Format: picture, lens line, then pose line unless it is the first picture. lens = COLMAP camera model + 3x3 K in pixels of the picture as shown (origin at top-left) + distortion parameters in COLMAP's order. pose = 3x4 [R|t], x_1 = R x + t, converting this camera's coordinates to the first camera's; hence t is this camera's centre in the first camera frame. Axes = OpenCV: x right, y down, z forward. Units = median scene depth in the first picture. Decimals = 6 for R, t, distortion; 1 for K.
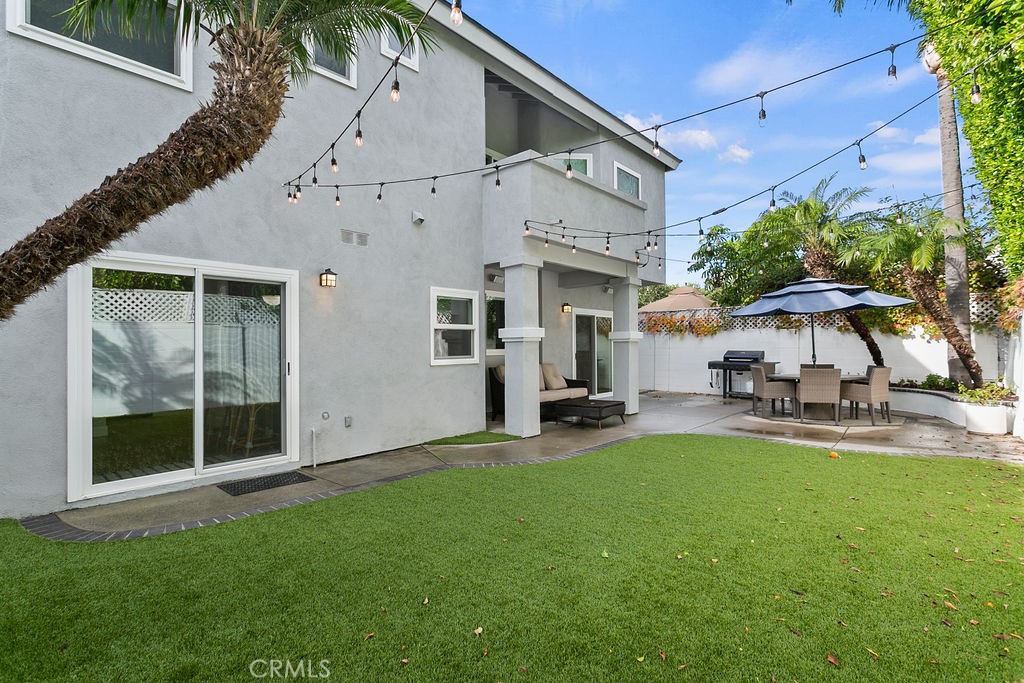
lens RADIAL K [[494.4, 0, 506.8], [0, 494.4, 338.5], [0, 0, 1]] dist [-0.003512, 0.001502]
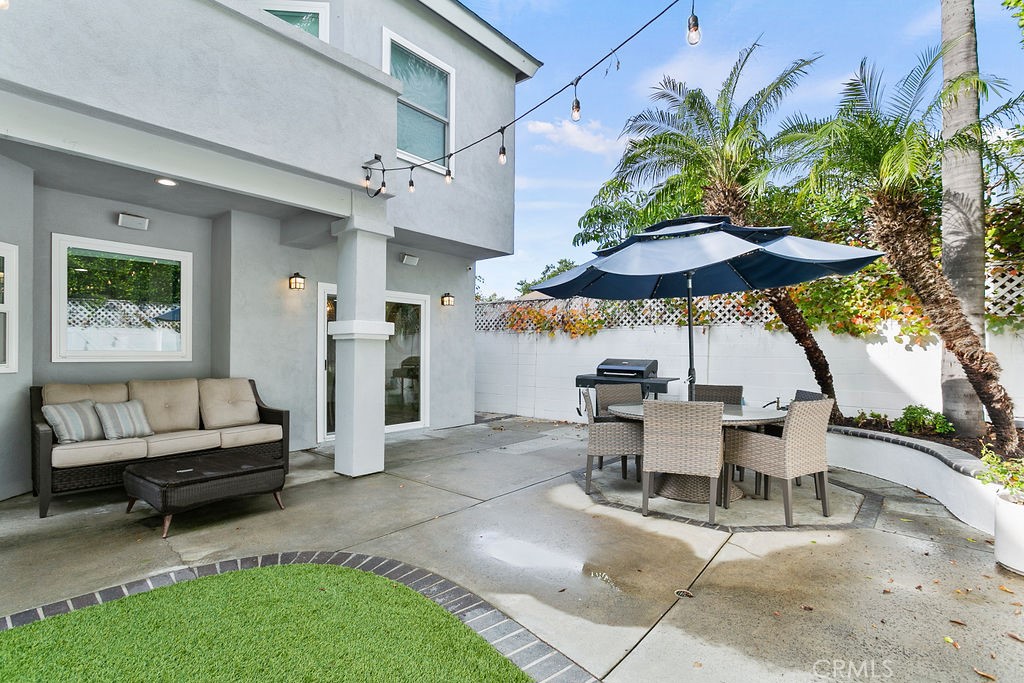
lens RADIAL K [[494.4, 0, 507.5], [0, 494.4, 355.7], [0, 0, 1]] dist [-0.003512, 0.001502]
pose [[0.999484, 0.012437, 0.029624, 0.378005], [-0.013045, 0.999707, 0.020402, 0.010511], [-0.029362, -0.020778, 0.999353, 0.447869]]
